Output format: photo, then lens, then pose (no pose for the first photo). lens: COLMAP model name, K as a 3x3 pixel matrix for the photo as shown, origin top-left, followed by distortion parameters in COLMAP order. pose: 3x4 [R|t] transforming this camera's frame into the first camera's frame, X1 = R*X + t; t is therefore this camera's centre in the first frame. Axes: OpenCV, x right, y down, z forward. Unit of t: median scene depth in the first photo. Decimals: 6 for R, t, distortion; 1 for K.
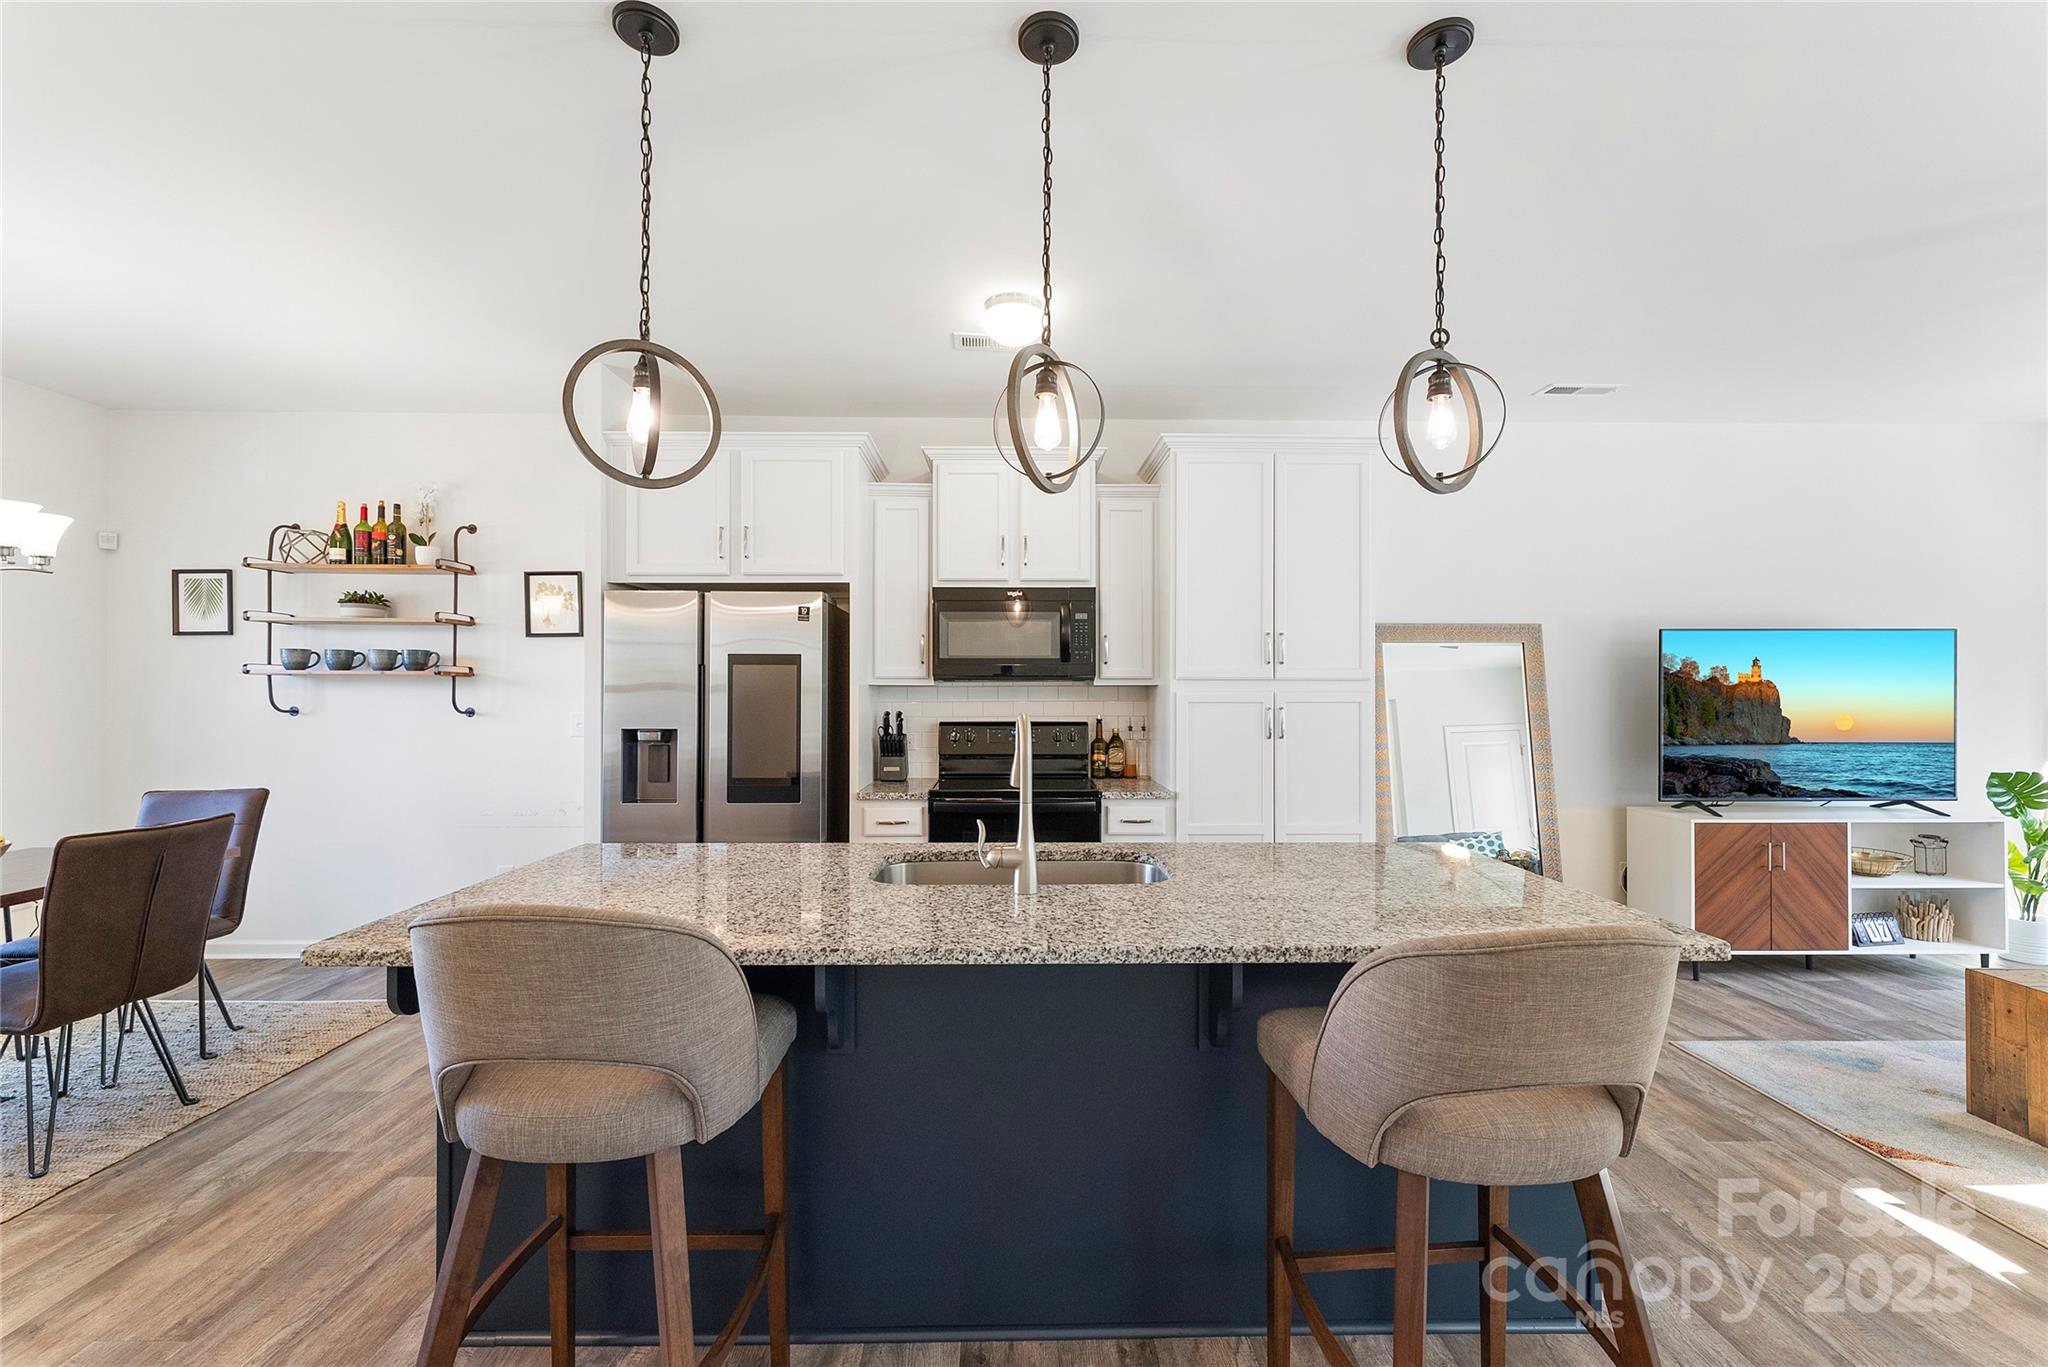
lens RADIAL K [[822.3, 0, 1023.6], [0, 822.3, 688.8], [0, 0, 1]] dist [-0.003221, 0.000680]
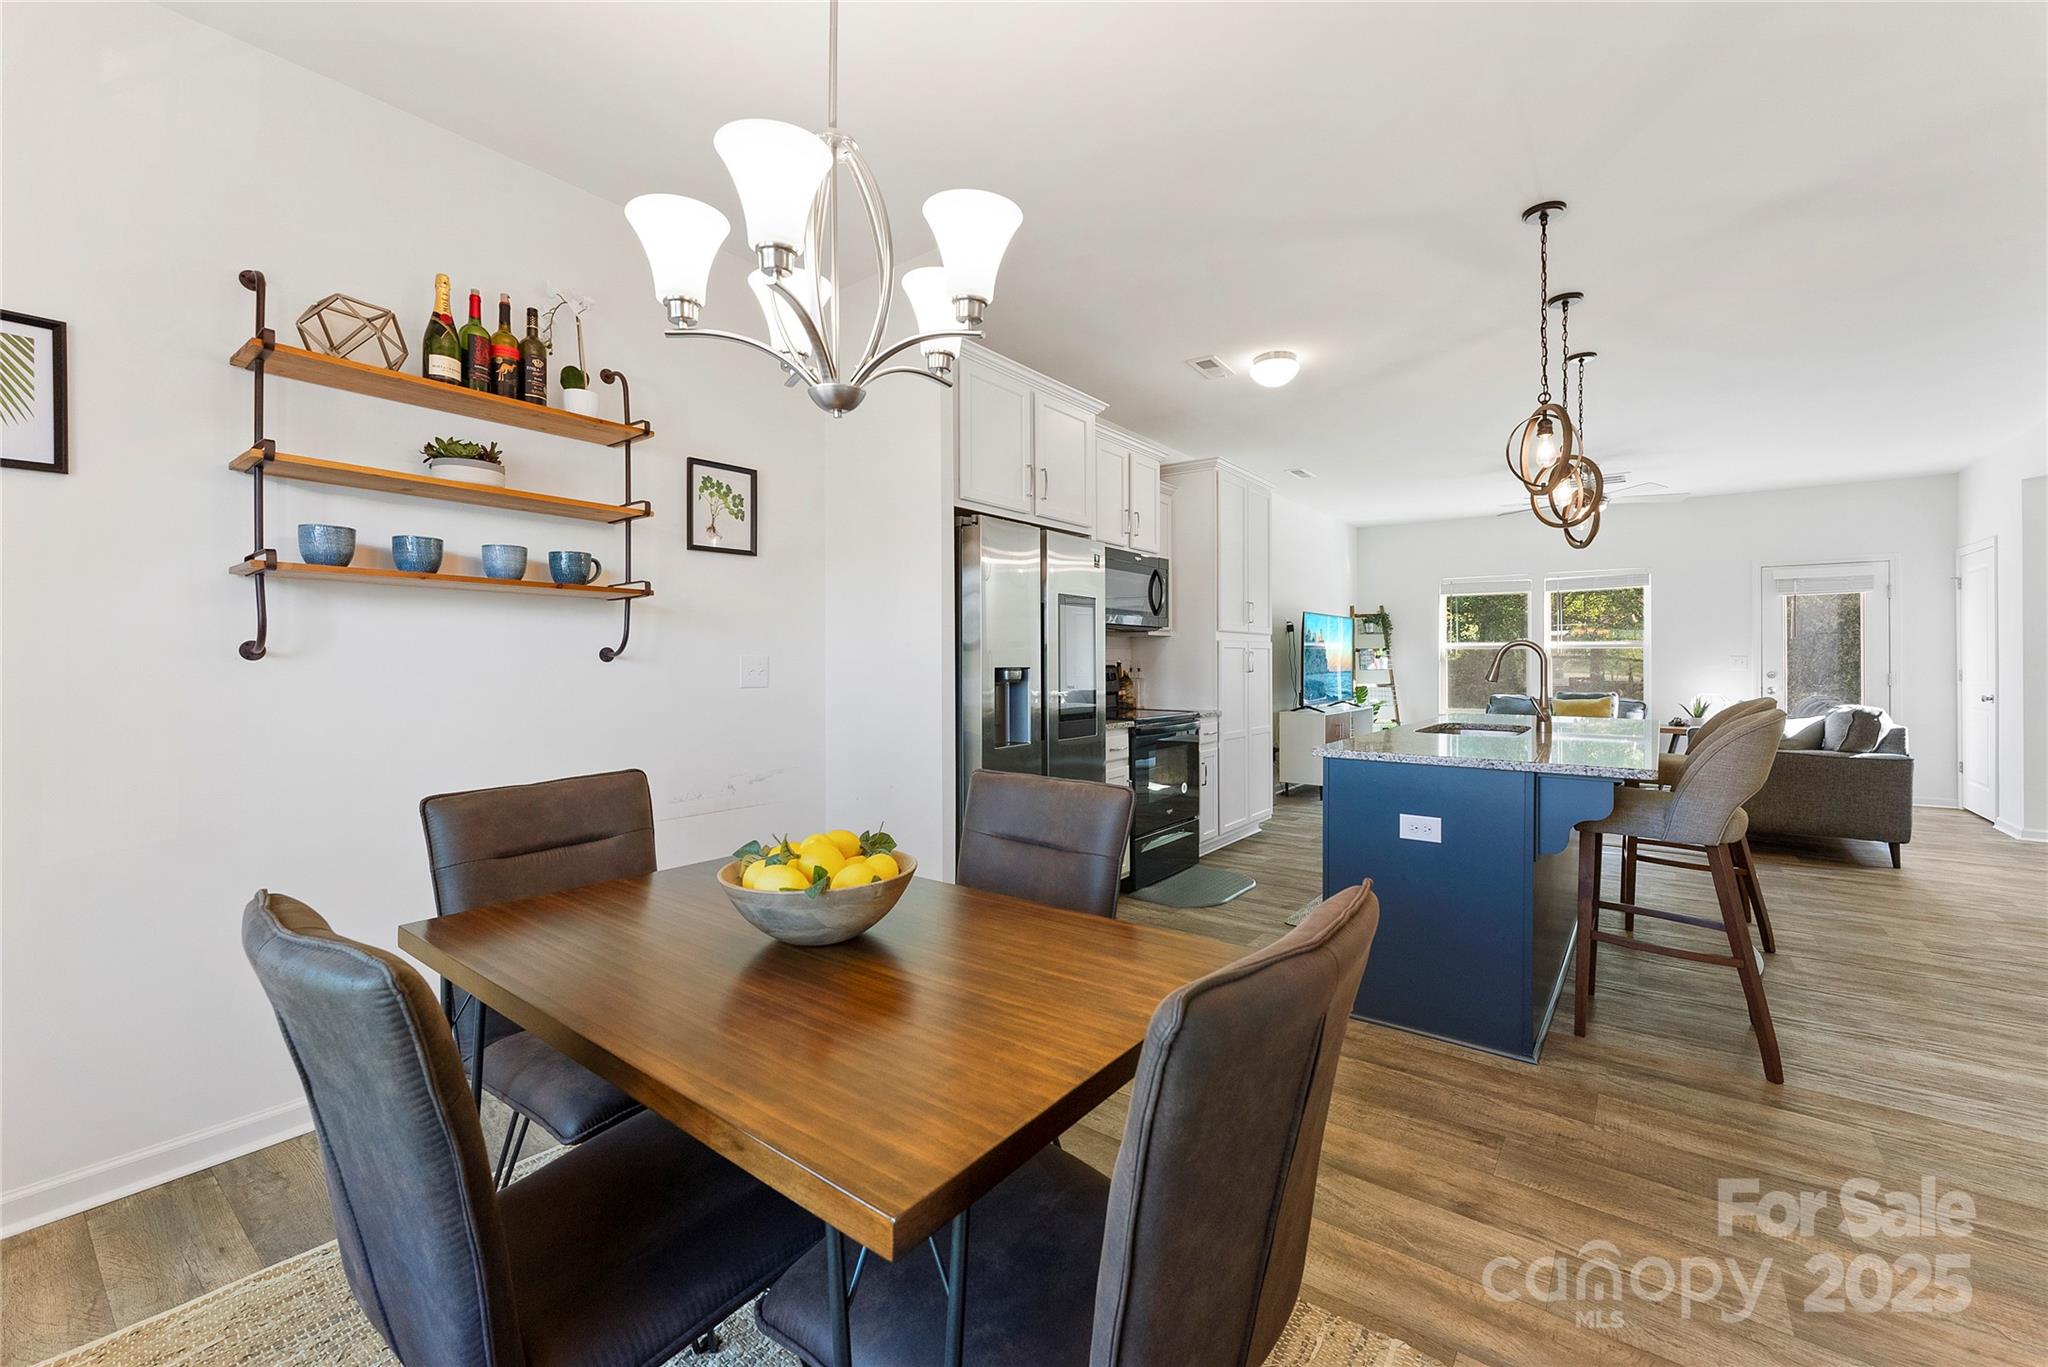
lens RADIAL K [[822.3, 0, 1021.9], [0, 822.3, 674.4], [0, 0, 1]] dist [-0.003221, 0.000680]
pose [[0.626446, -0.014303, 0.779334, -1.026879], [0.002894, 0.999867, 0.016024, 0.036503], [-0.779459, -0.007783, 0.626404, 0.341164]]
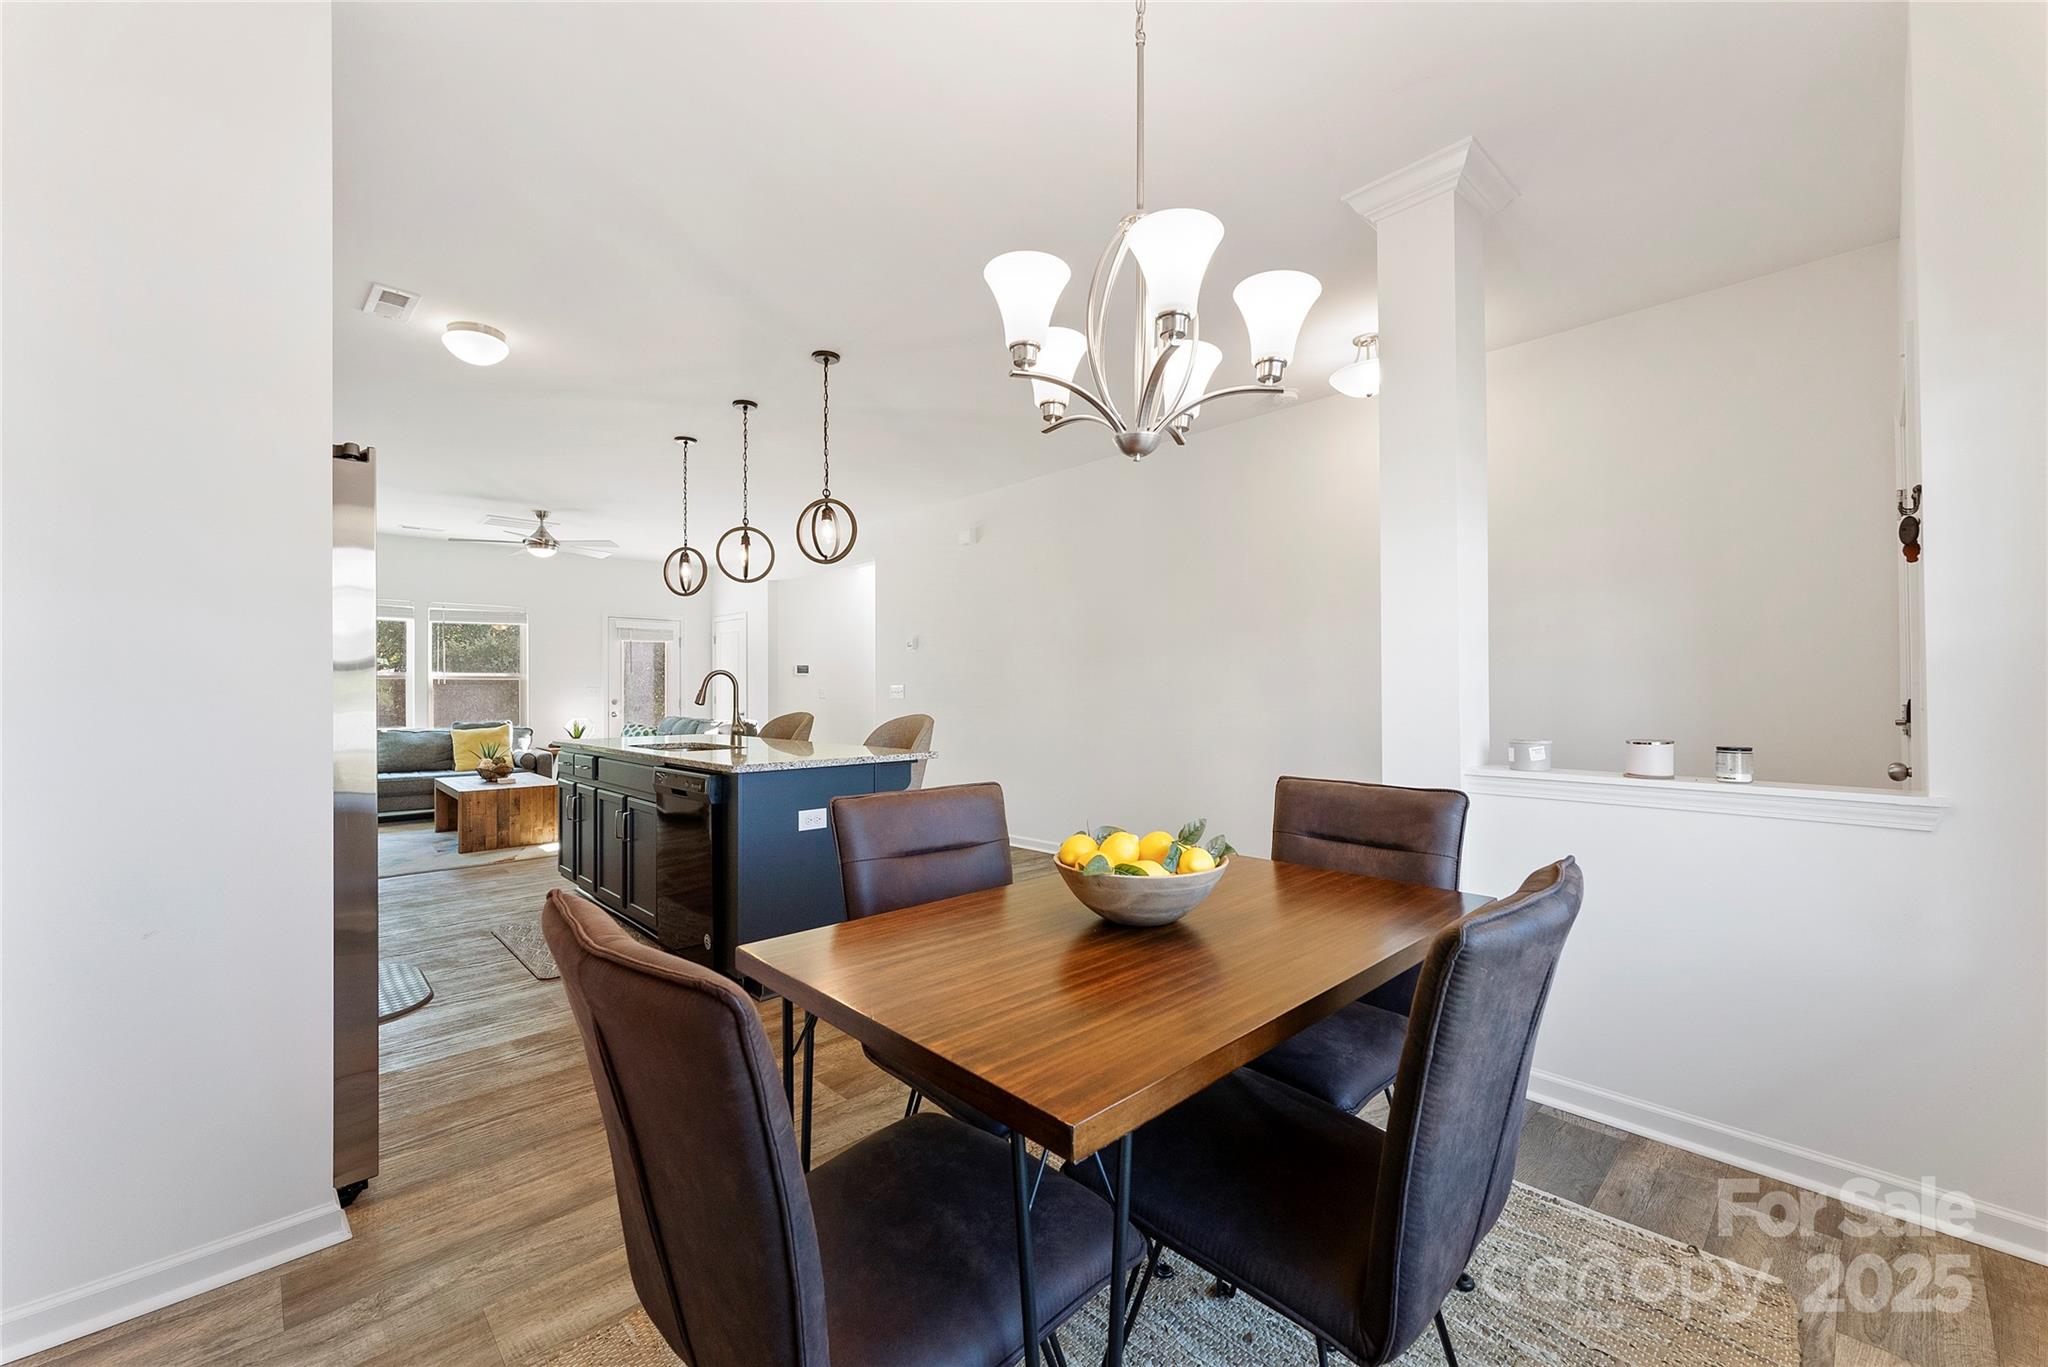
lens RADIAL K [[822.3, 0, 1035.8], [0, 822.3, 684.6], [0, 0, 1]] dist [-0.003221, 0.000680]
pose [[-0.681550, 0.008880, 0.731718, -1.067000], [0.006230, 0.999961, -0.006332, 0.044133], [-0.731745, 0.000243, -0.681578, 0.912383]]
